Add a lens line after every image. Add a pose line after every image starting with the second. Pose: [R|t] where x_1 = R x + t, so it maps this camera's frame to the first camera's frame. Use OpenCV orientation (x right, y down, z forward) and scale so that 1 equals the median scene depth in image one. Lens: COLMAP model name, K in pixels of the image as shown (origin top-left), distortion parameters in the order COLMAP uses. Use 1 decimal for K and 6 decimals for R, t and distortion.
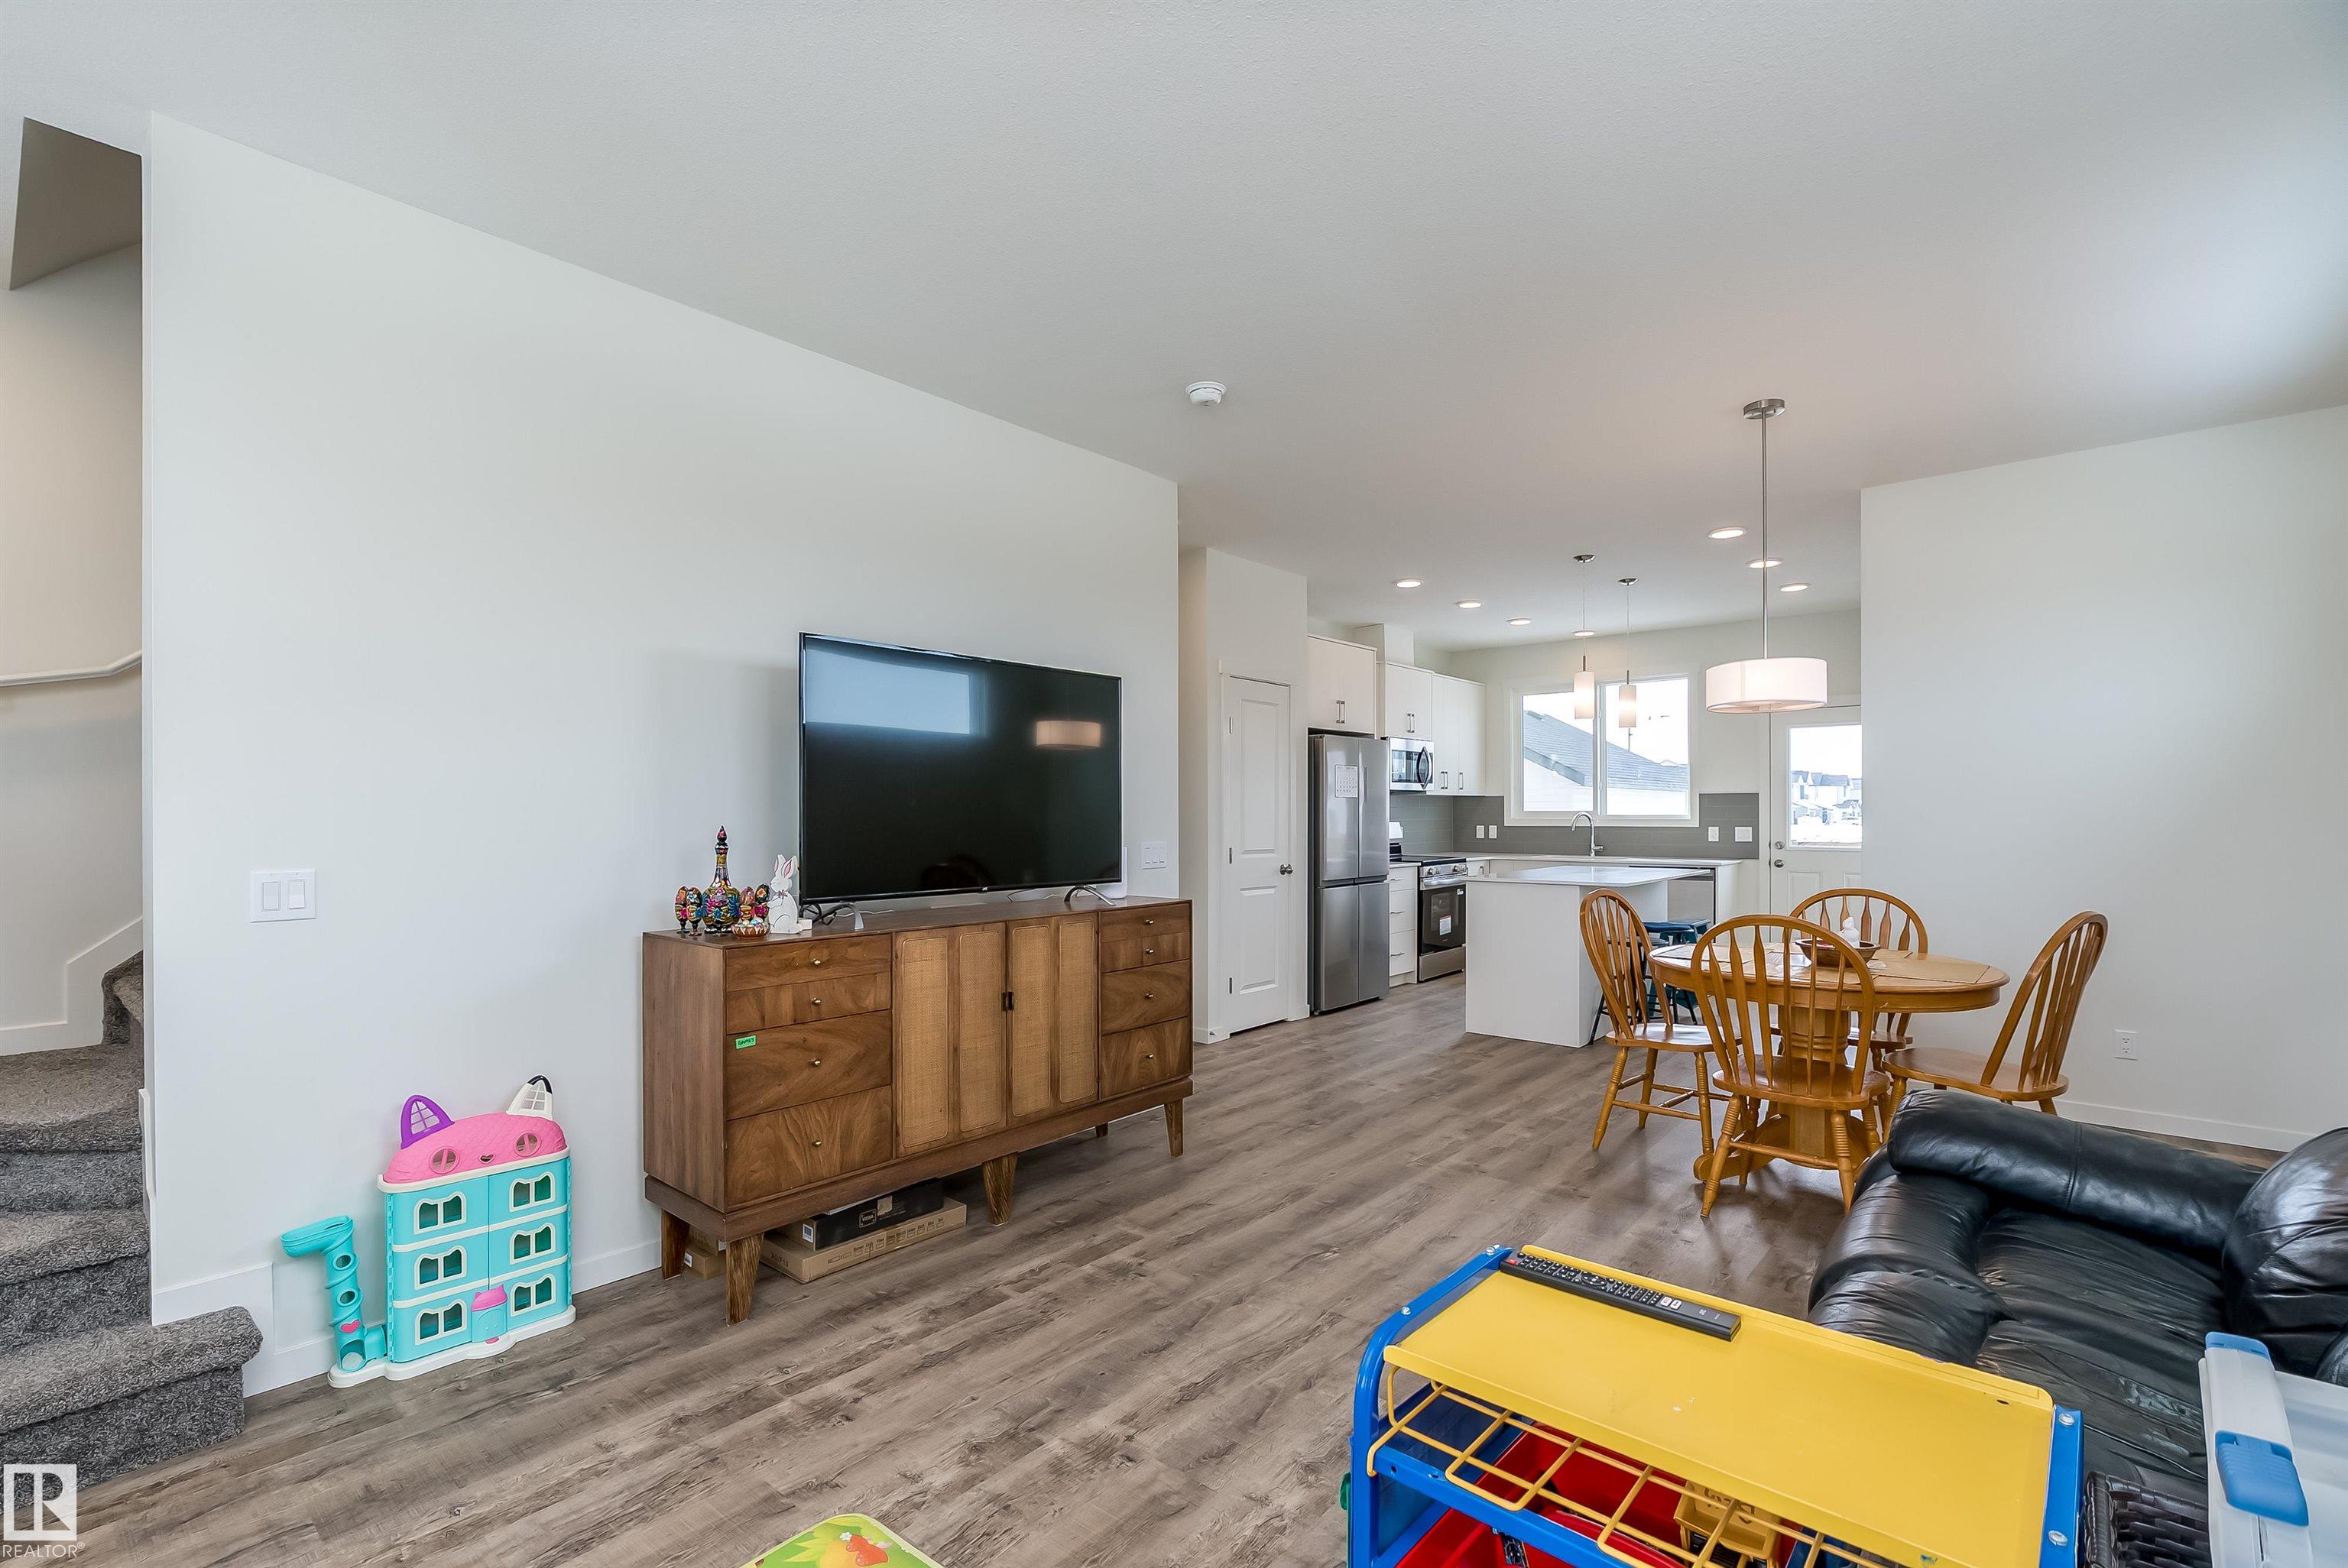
lens RADIAL K [[1048.1, 0, 1164.6], [0, 1048.1, 823.2], [0, 0, 1]] dist [-0.012249, 0.005621]
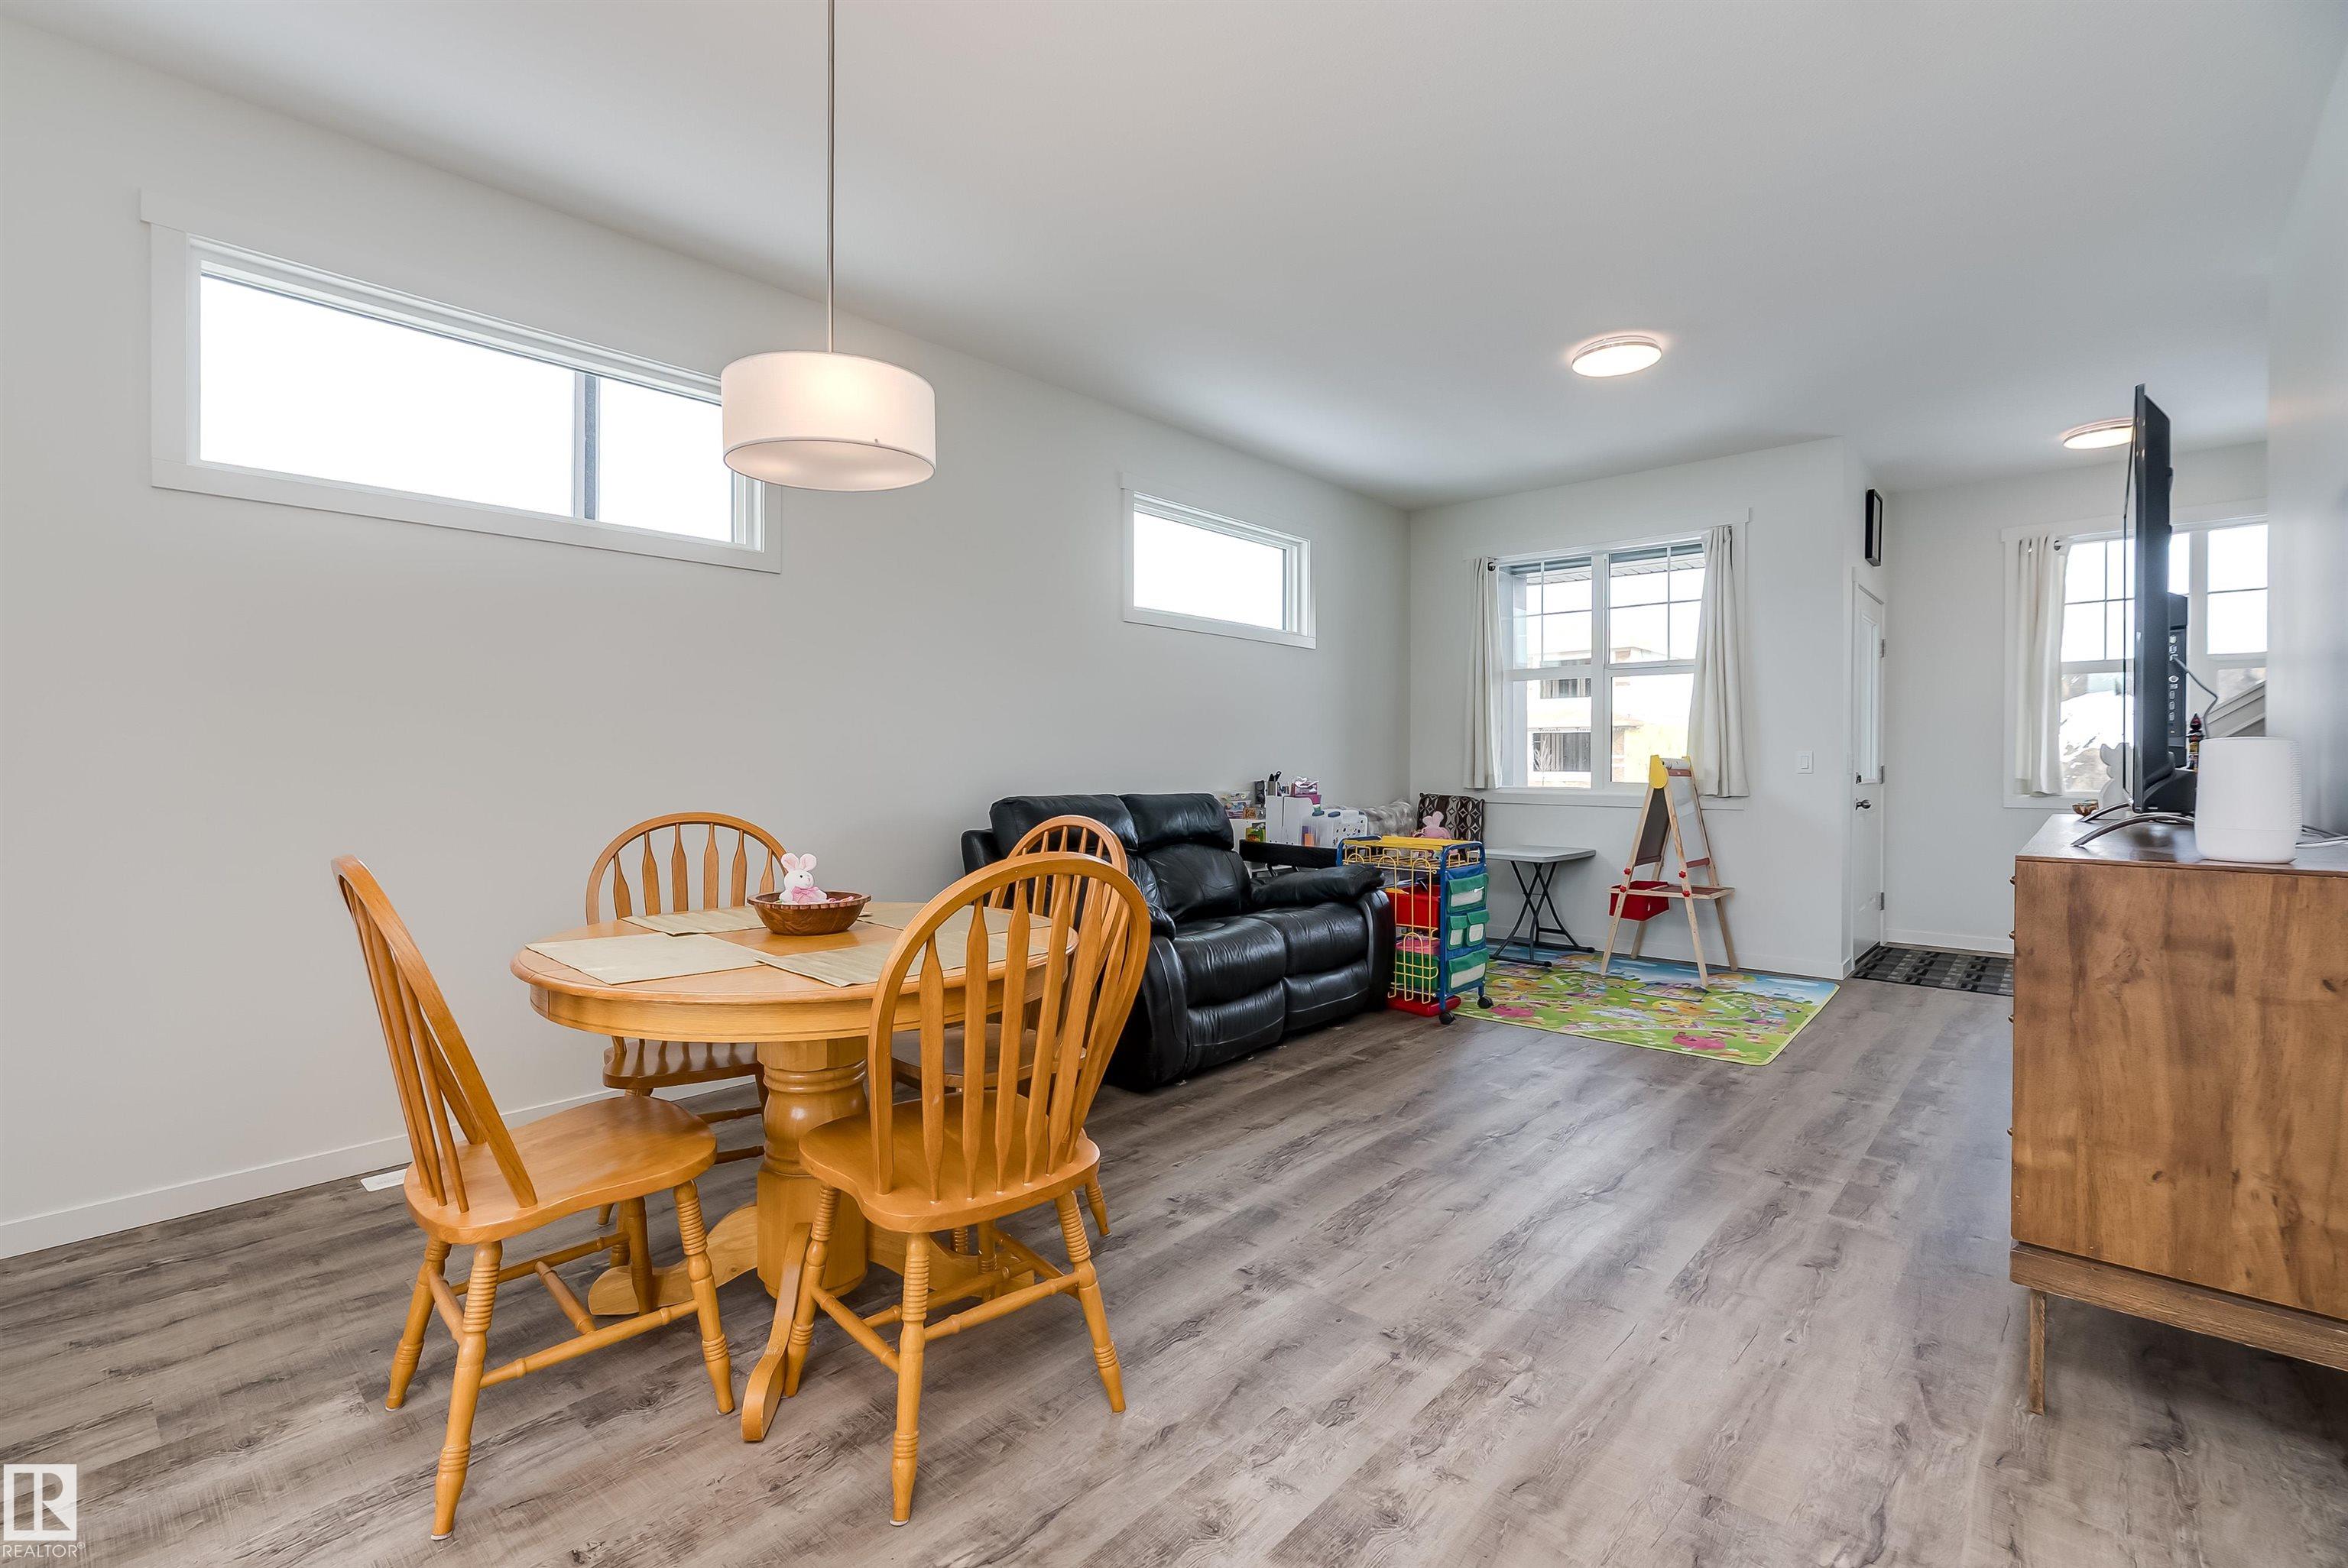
lens RADIAL K [[1048.1, 0, 1155.7], [0, 1048.1, 768.0], [0, 0, 1]] dist [-0.012249, 0.005621]
pose [[-0.999552, -0.002623, 0.029824, 0.409281], [-0.002048, 0.999812, 0.019304, 0.025747], [-0.029869, 0.019234, -0.999369, 1.542830]]
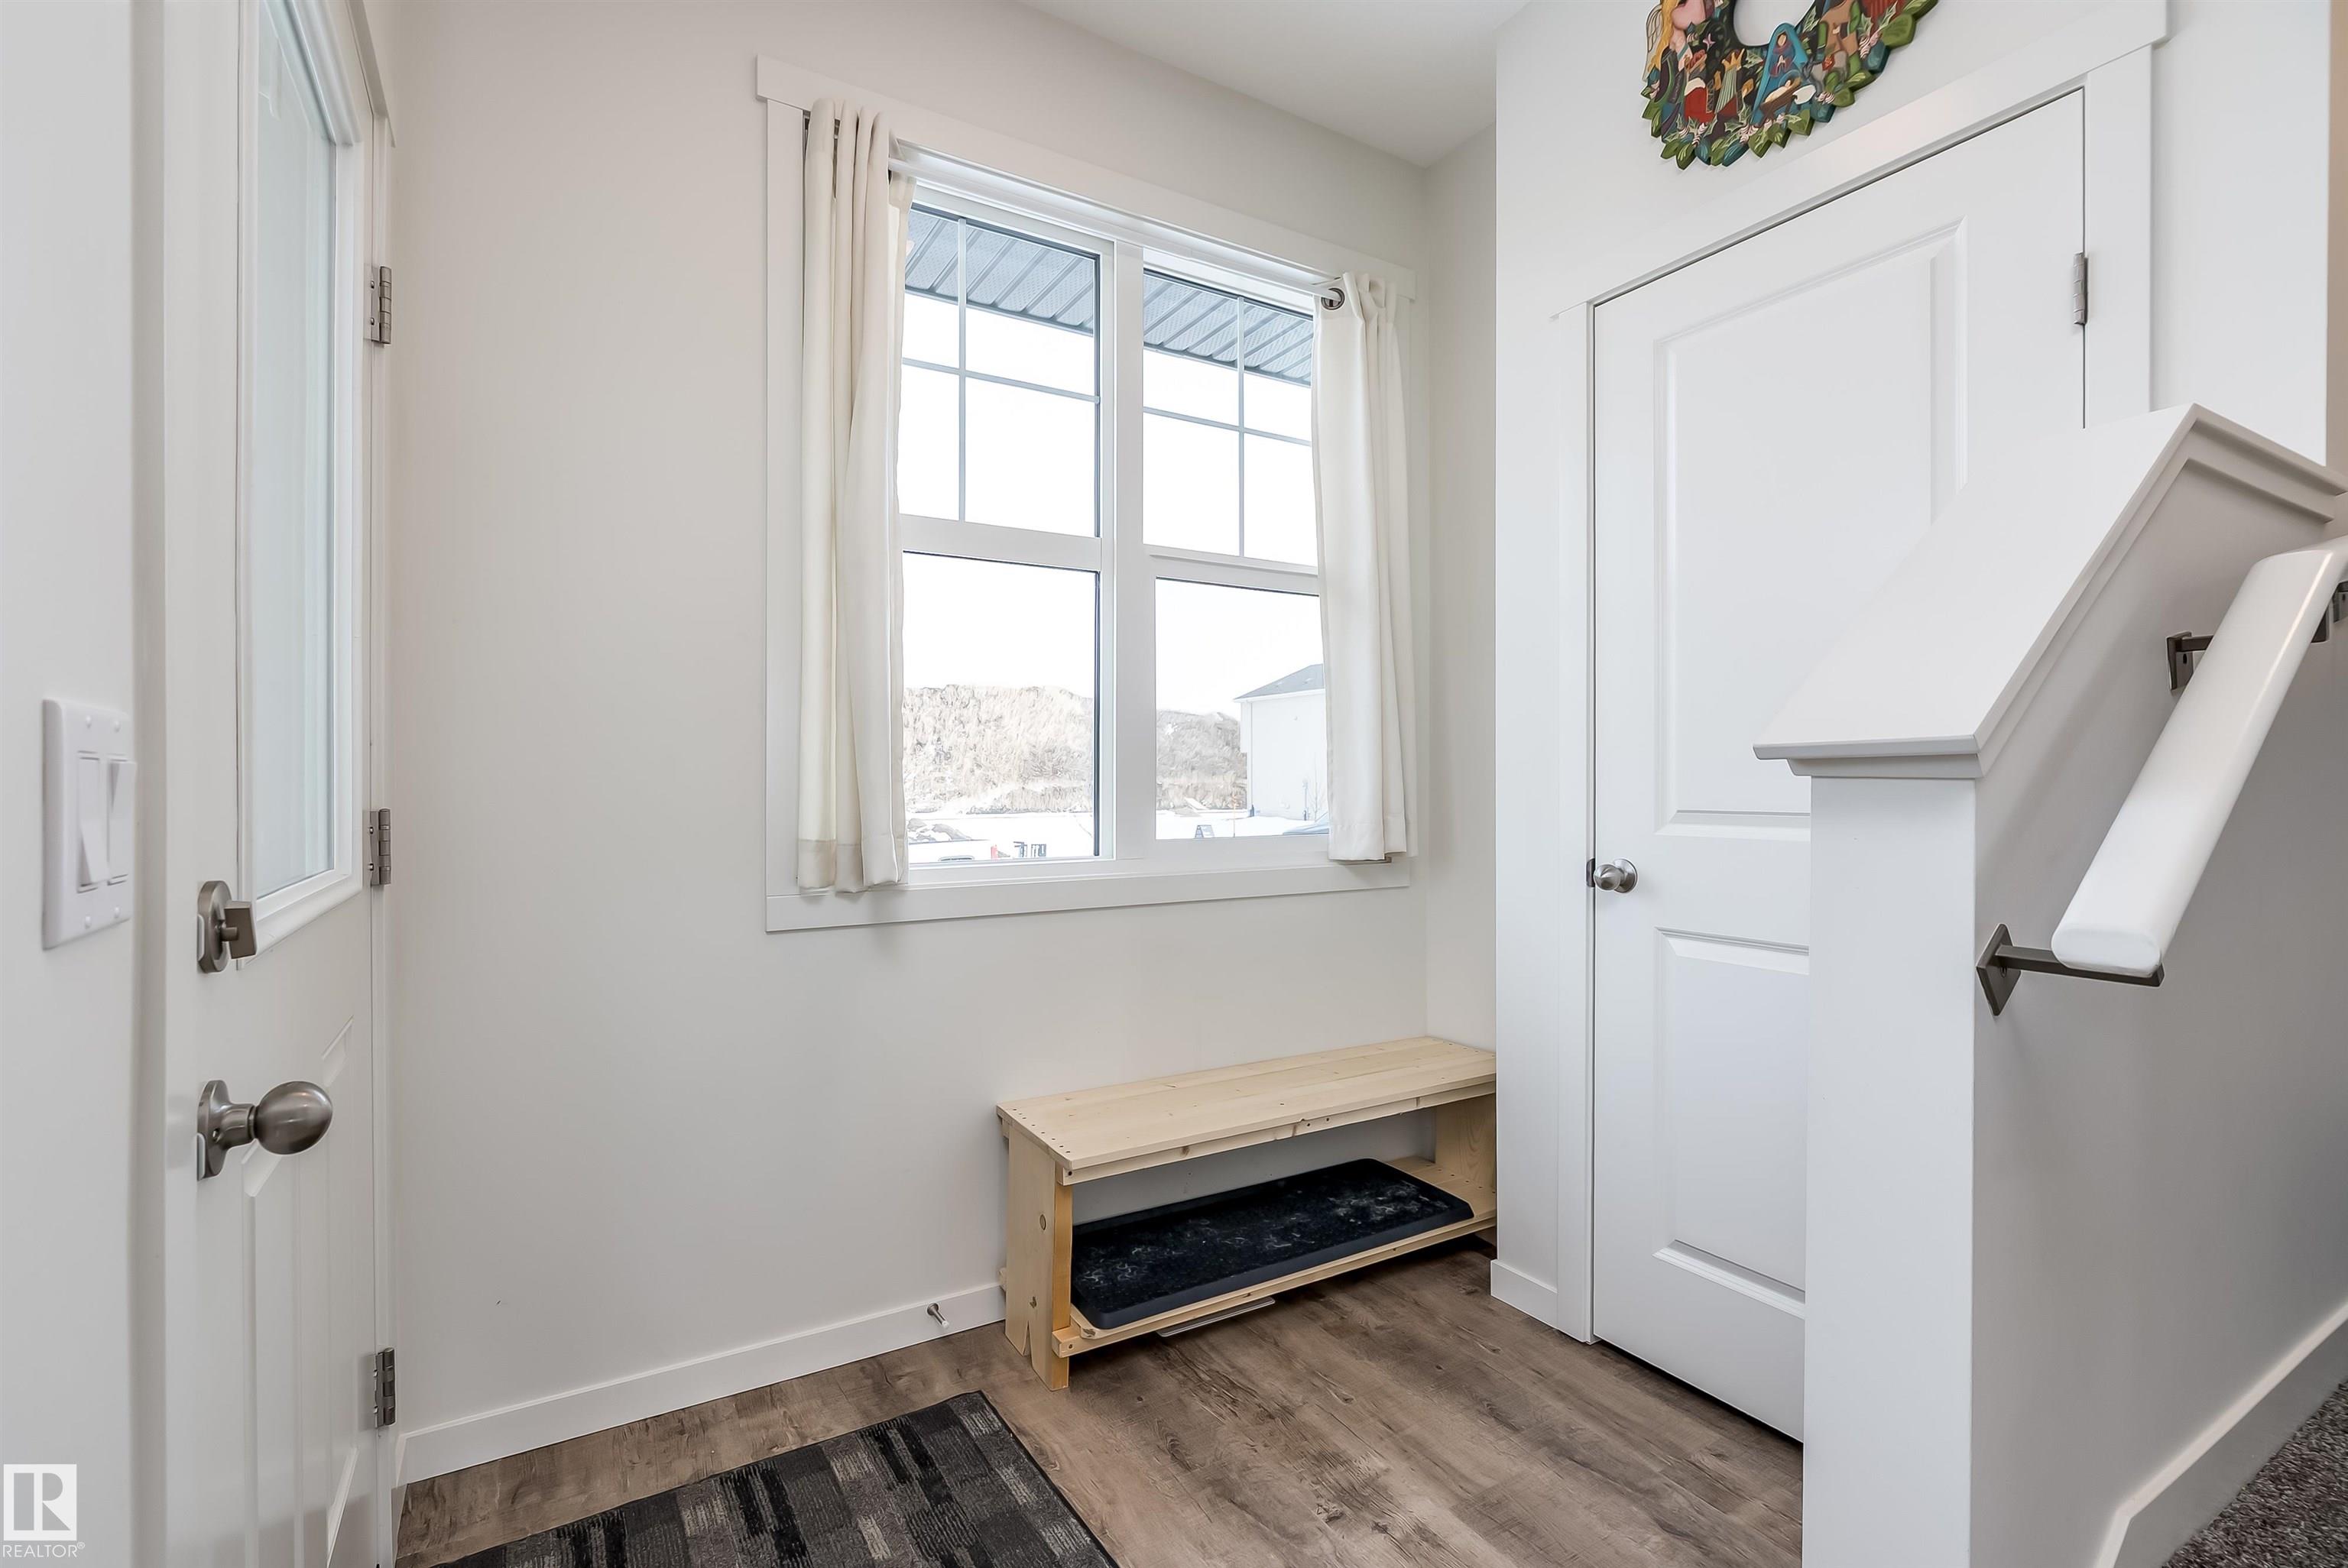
lens RADIAL K [[1048.1, 0, 1158.5], [0, 1048.1, 784.6], [0, 0, 1]] dist [-0.012249, 0.005621]
pose [[-0.317533, 0.002483, -0.948244, -0.426364], [-0.009260, 0.999941, 0.005719, 0.038947], [0.948202, 0.010597, -0.317492, 0.239988]]
